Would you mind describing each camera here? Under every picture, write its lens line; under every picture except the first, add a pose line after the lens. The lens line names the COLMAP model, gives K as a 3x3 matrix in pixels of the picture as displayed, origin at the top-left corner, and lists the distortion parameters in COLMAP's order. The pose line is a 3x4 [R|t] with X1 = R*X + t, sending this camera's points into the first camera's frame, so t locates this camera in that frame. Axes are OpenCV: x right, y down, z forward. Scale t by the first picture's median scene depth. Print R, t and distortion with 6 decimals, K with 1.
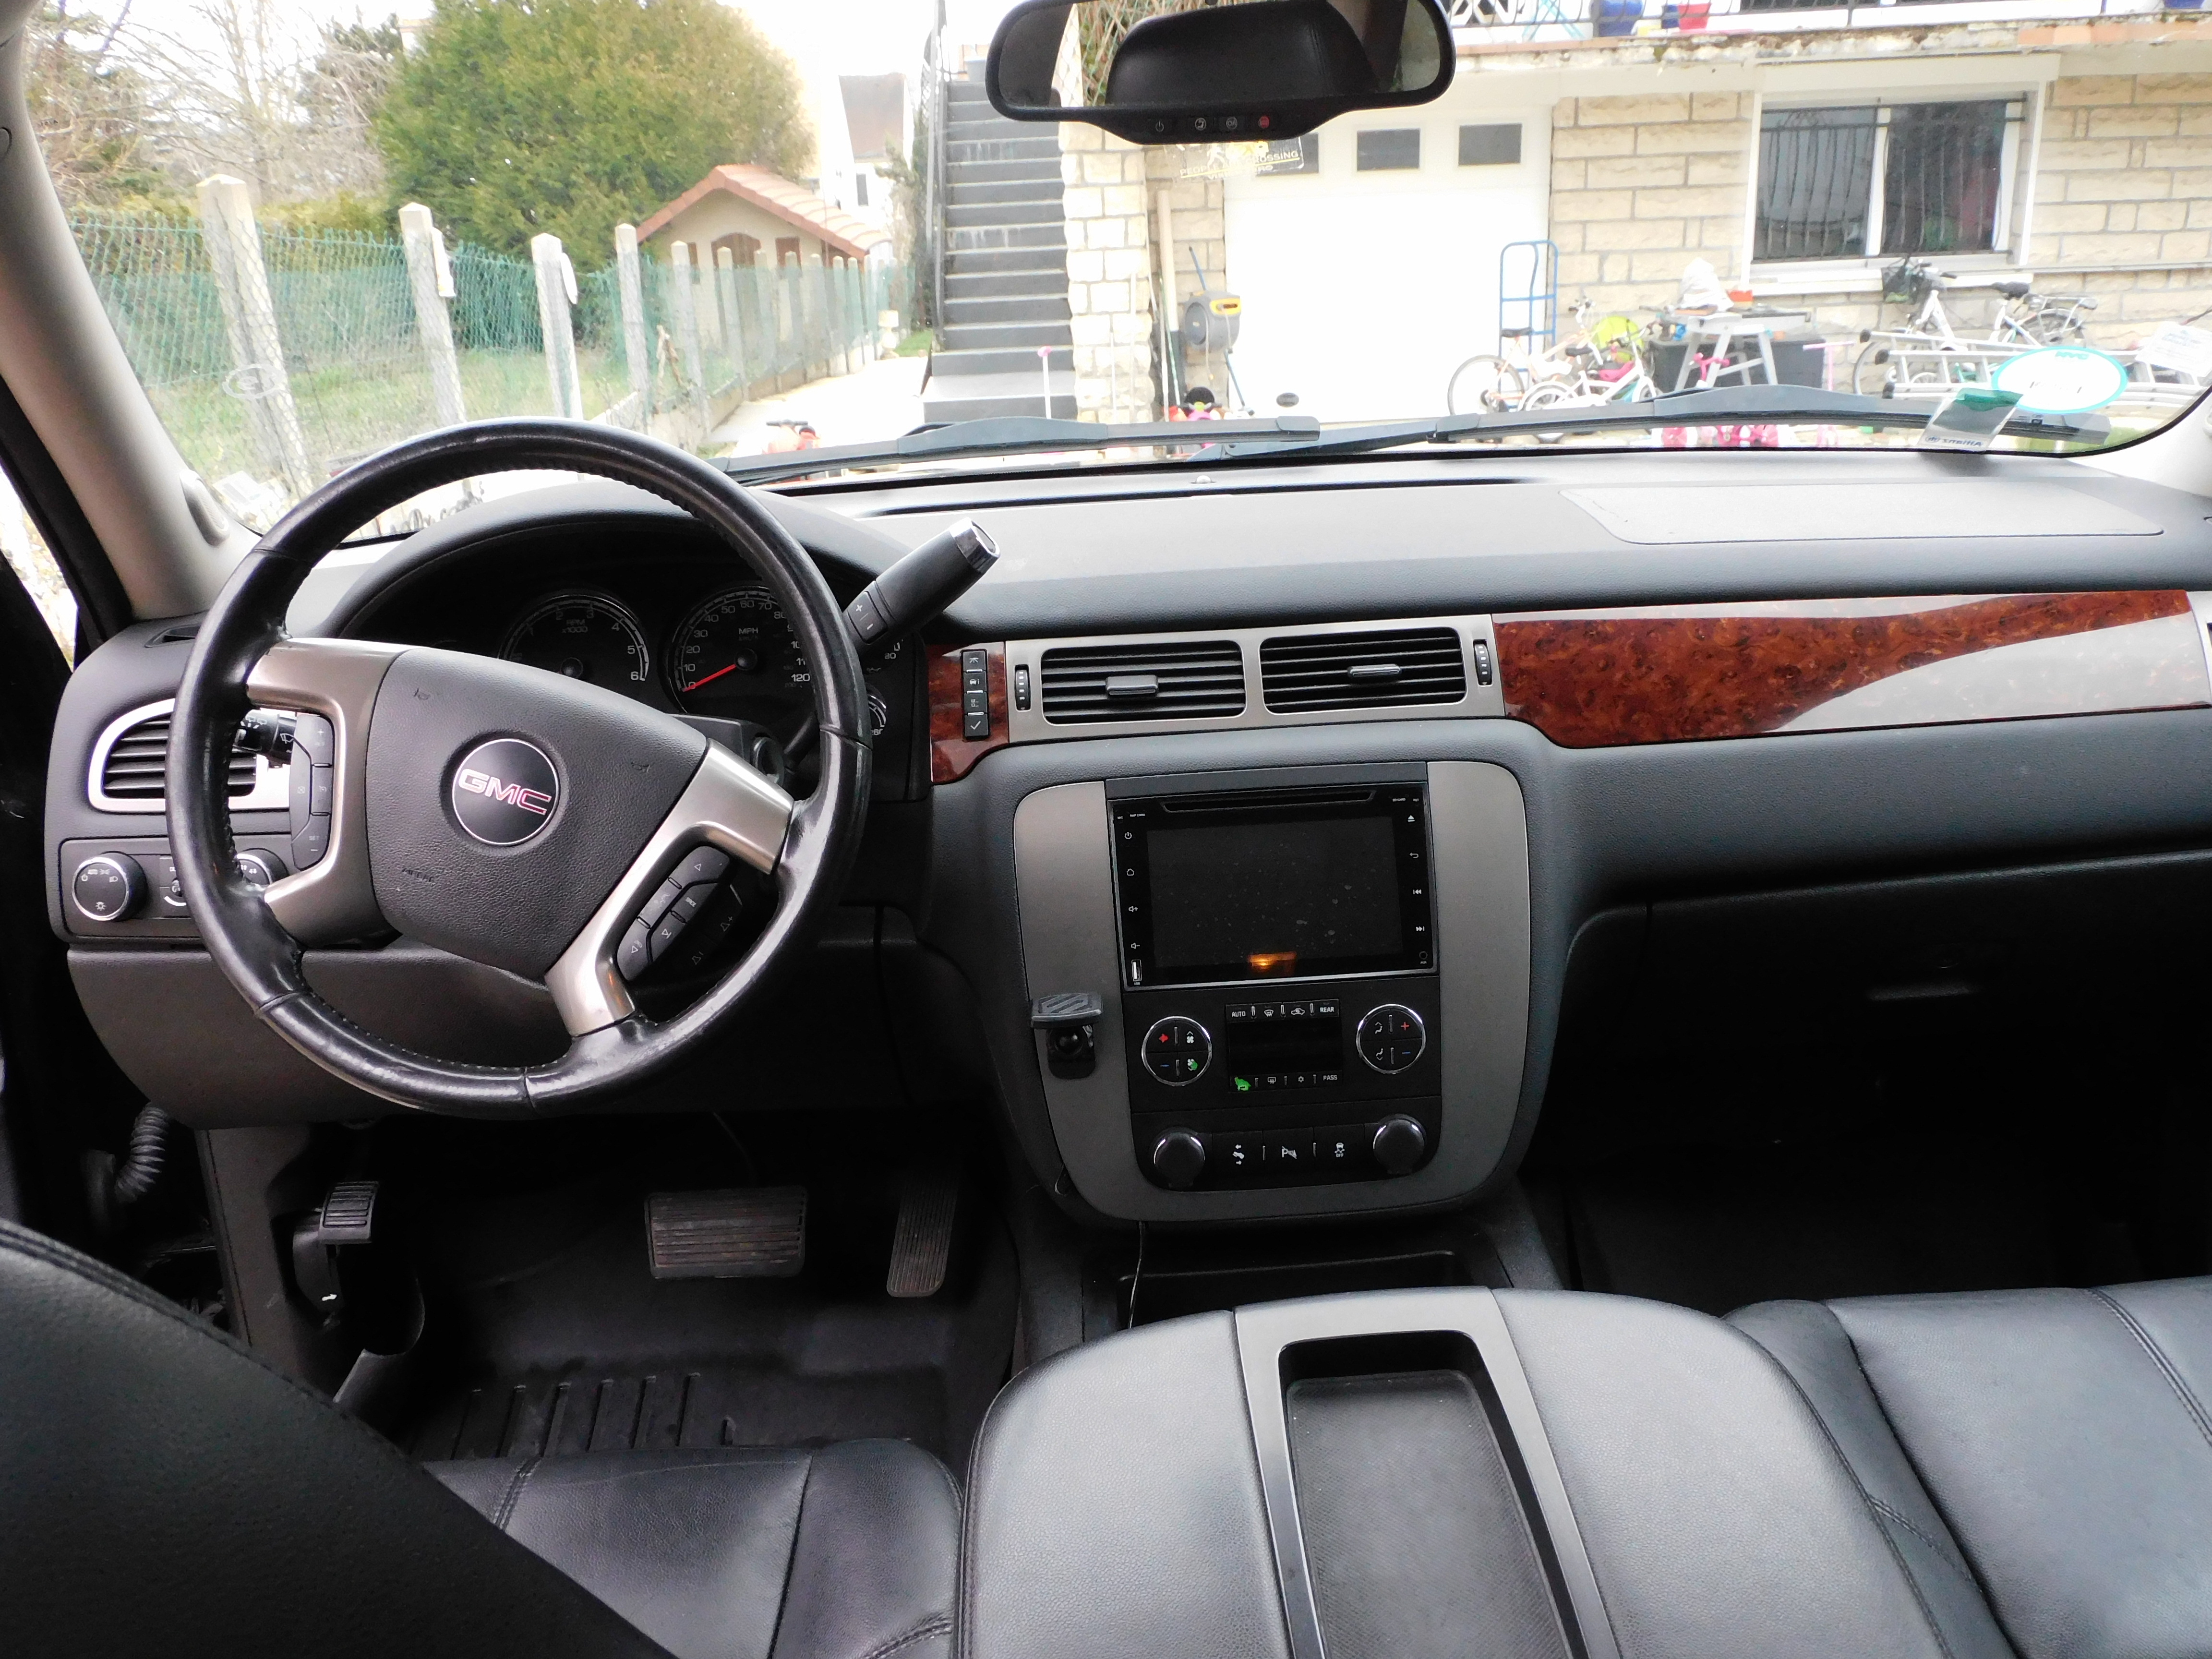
lens RADIAL K [[1959.5, 0, 1106.5], [0, 1959.5, 820.2], [0, 0, 1]] dist [-0.005184, -0.012111]
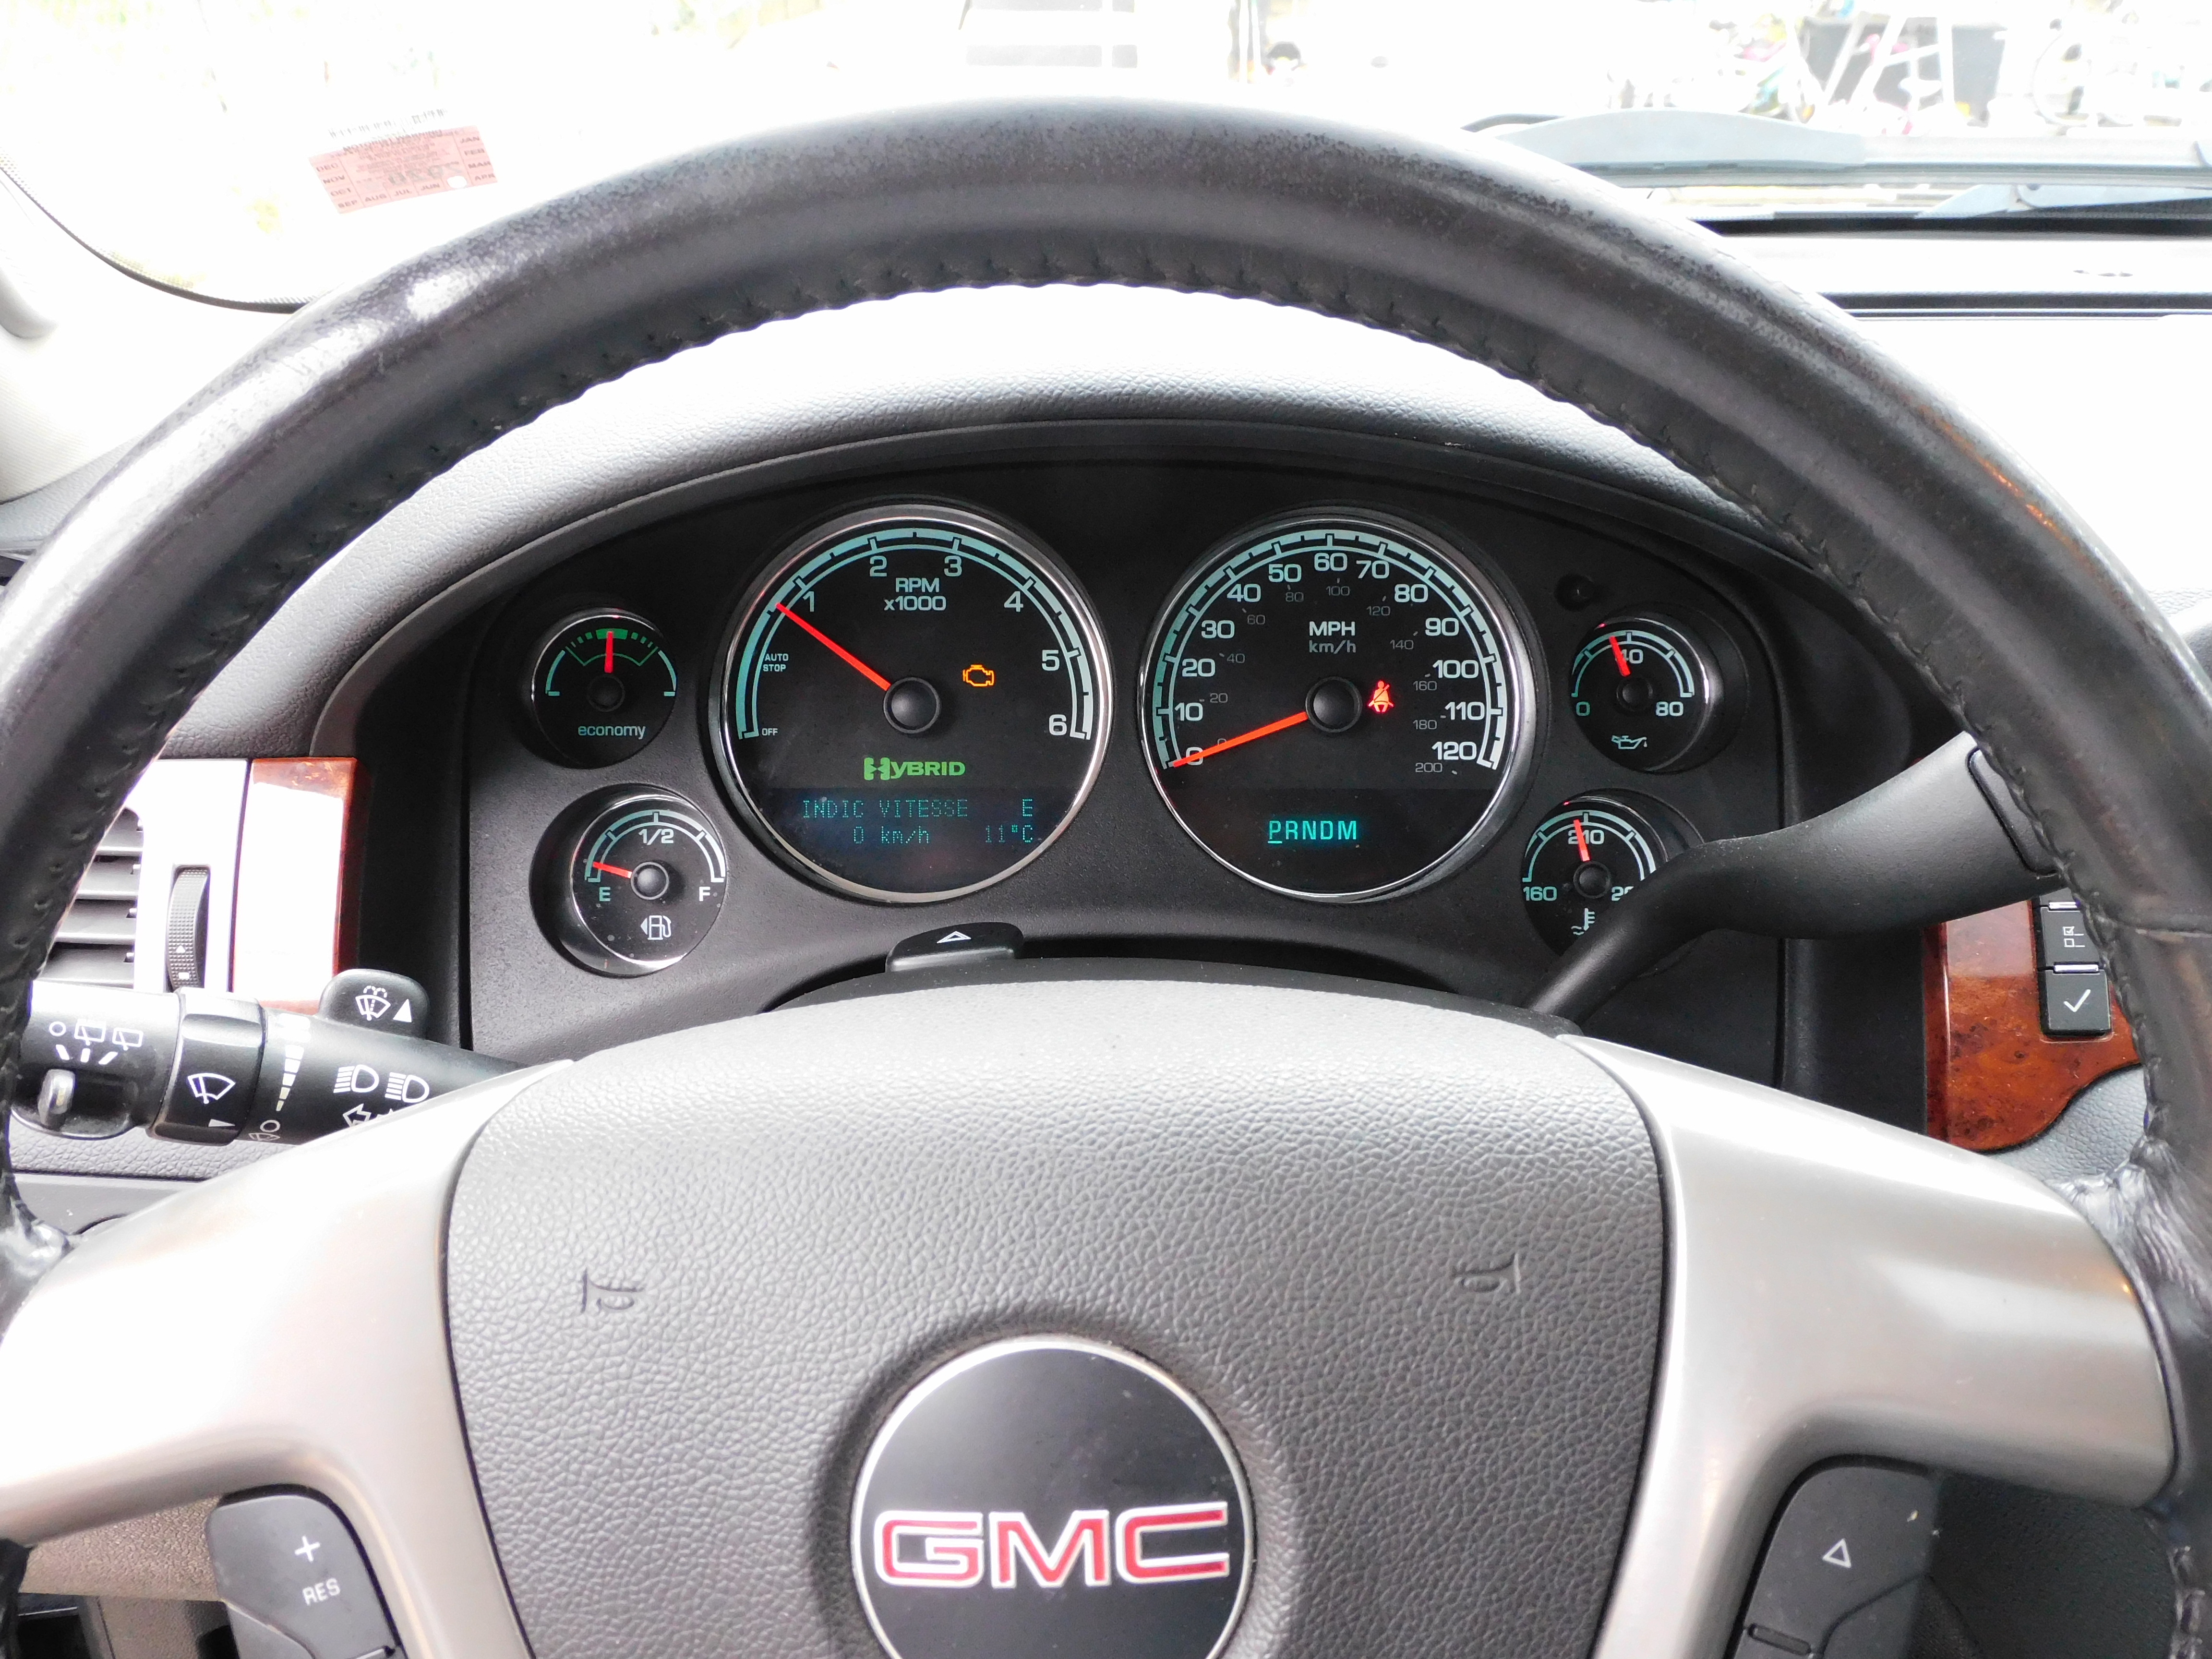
lens RADIAL K [[1959.5, 0, 1106.5], [0, 1959.5, 820.2], [0, 0, 1]] dist [-0.005184, -0.012111]
pose [[0.998453, 0.051232, 0.021587, -0.038140], [-0.054084, 0.985002, 0.163844, -0.019617], [-0.012869, -0.164758, 0.986250, 0.093474]]
